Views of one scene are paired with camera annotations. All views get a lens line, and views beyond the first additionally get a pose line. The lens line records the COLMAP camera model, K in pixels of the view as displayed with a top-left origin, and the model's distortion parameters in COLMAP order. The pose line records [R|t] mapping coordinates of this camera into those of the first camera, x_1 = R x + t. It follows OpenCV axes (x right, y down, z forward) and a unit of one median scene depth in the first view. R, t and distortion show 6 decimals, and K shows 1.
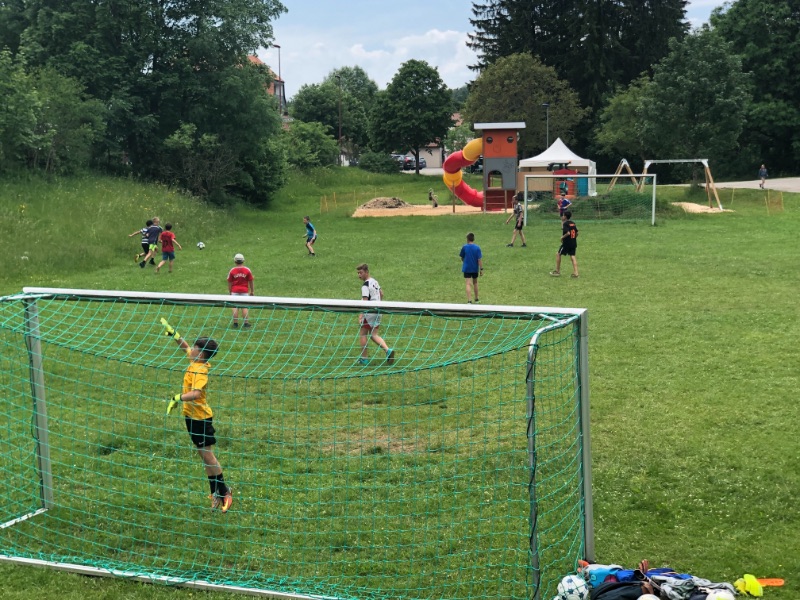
lens RADIAL K [[1312.8, 0, 400.0], [0, 1312.8, 300.0], [0, 0, 1]] dist [0.090509, 0.232545]
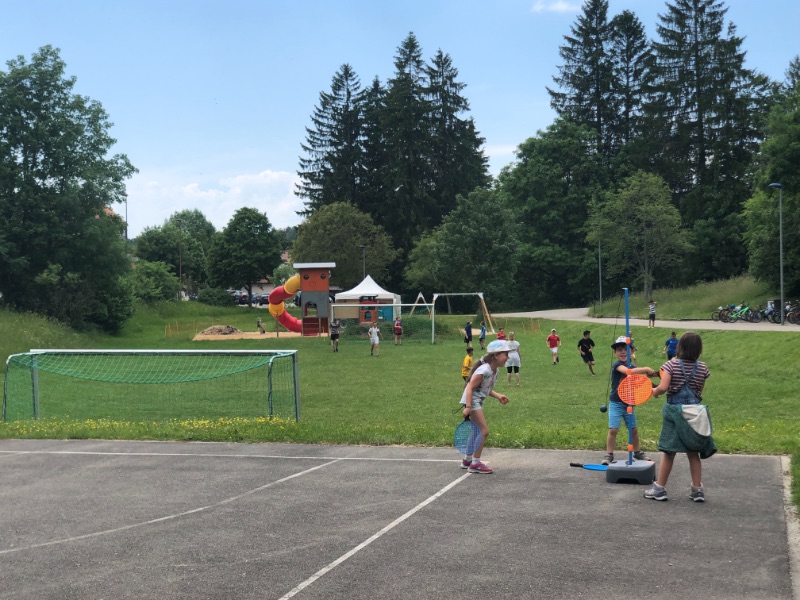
lens RADIAL K [[1312.8, 0, 400.0], [0, 1312.8, 300.0], [0, 0, 1]] dist [0.090509, 0.232545]
pose [[0.992638, -0.003358, 0.121074, 0.004848], [0.015827, 0.994641, -0.102172, 0.018267], [-0.120082, 0.103336, 0.987371, -0.151915]]
